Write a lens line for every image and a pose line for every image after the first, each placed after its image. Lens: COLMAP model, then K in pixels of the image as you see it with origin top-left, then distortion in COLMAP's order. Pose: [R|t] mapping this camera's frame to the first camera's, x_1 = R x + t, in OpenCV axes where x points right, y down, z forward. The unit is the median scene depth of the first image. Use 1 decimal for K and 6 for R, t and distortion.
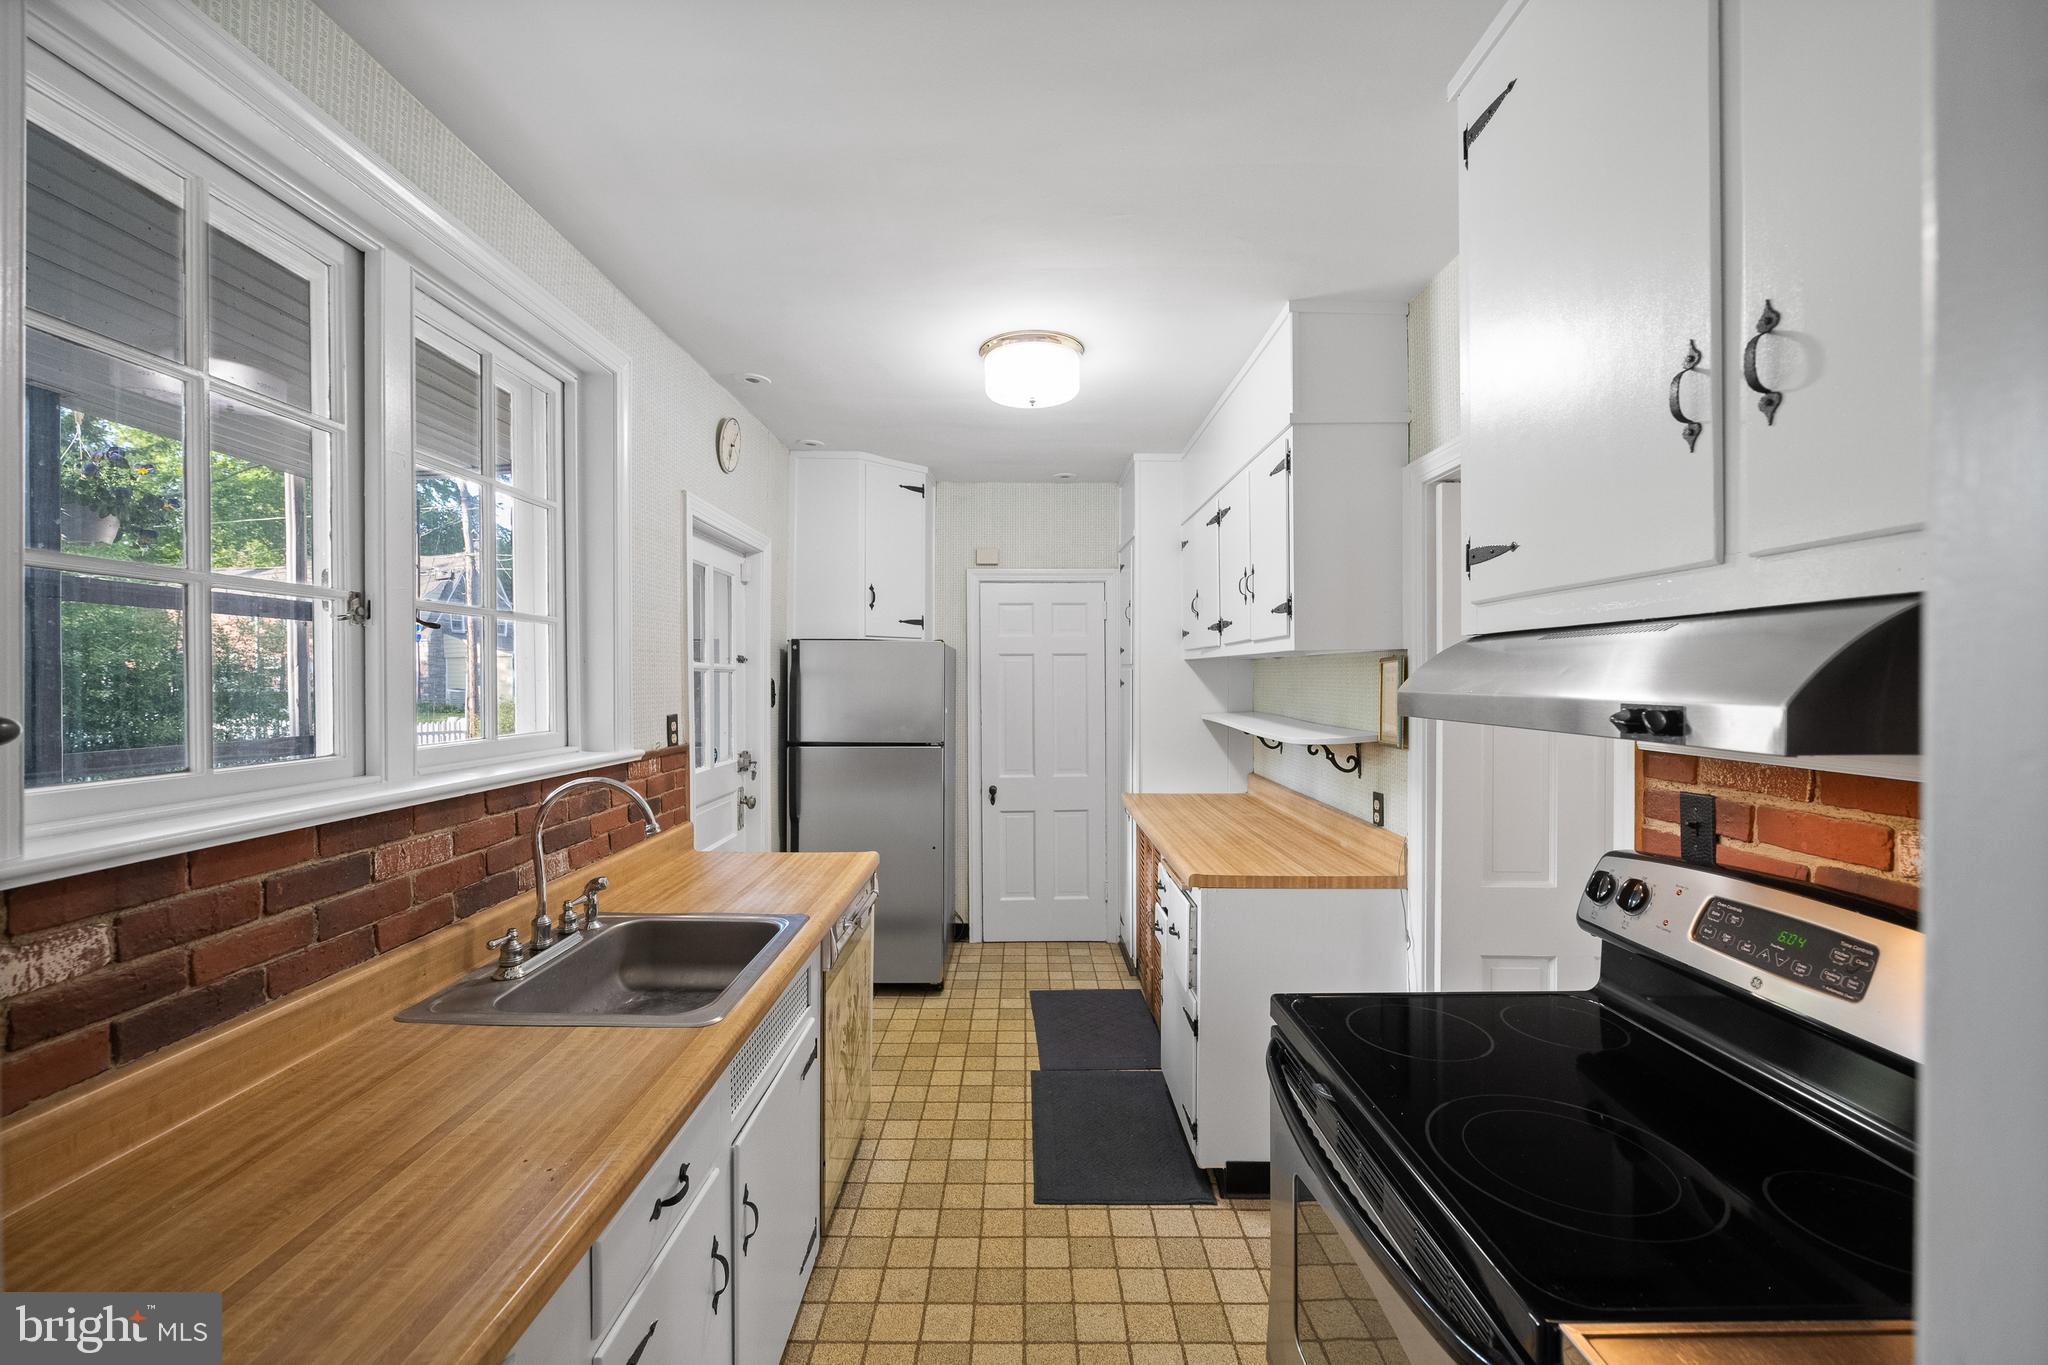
lens RADIAL K [[818.9, 0, 1024.4], [0, 818.9, 679.0], [0, 0, 1]] dist [-0.008573, 0.000631]
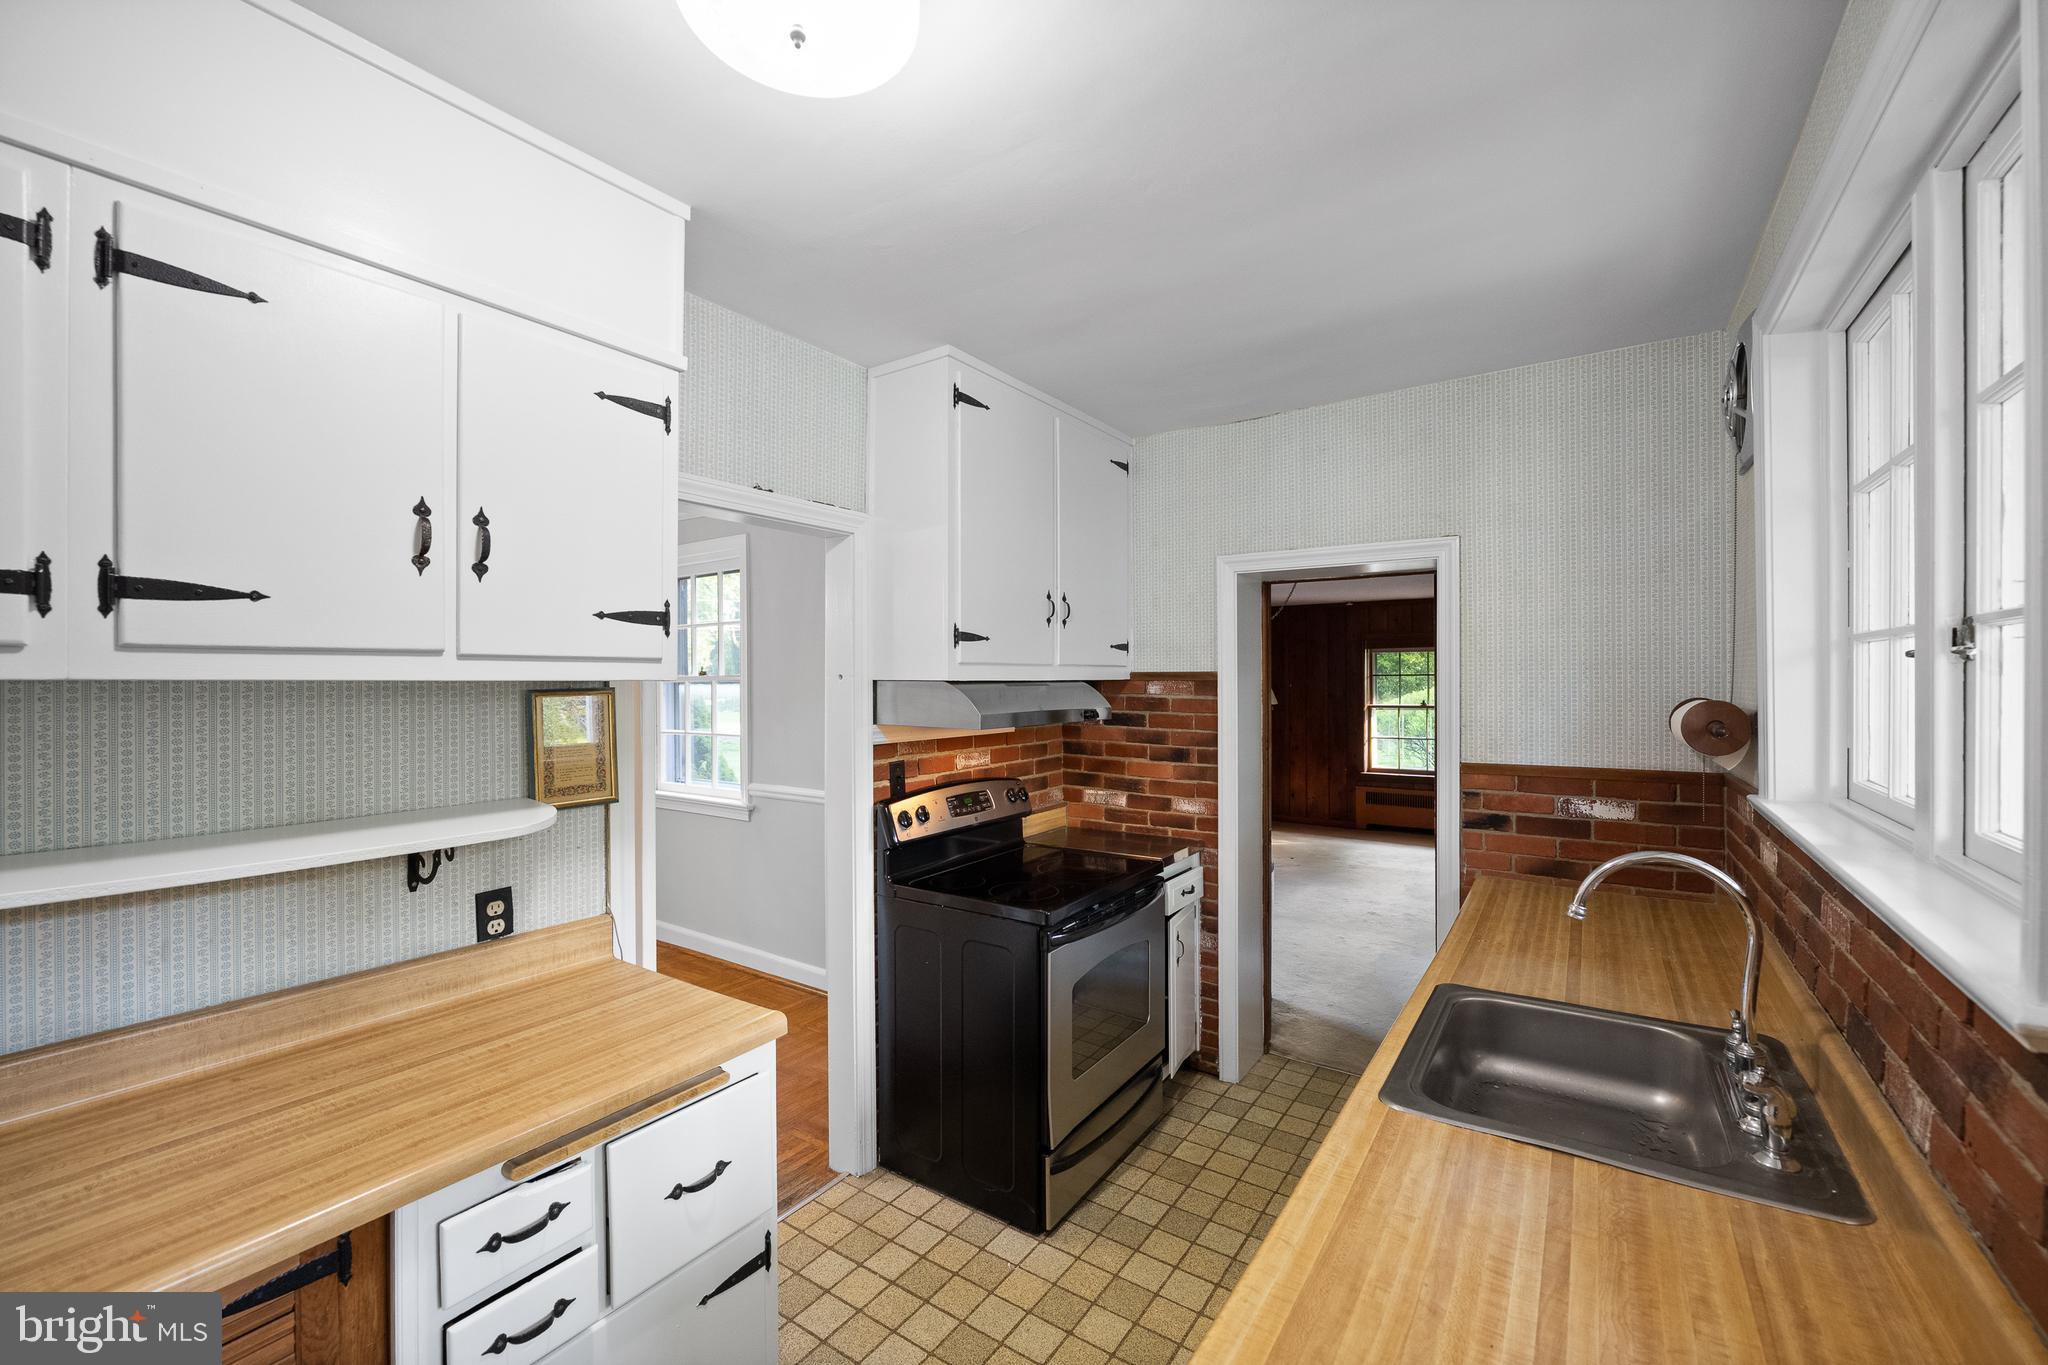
lens RADIAL K [[818.9, 0, 1022.5], [0, 818.9, 686.8], [0, 0, 1]] dist [-0.008573, 0.000631]
pose [[-0.819743, -0.000094, 0.572731, -0.620988], [0.005561, 0.999952, 0.008124, -0.061521], [-0.572704, 0.009845, -0.819703, 2.618029]]
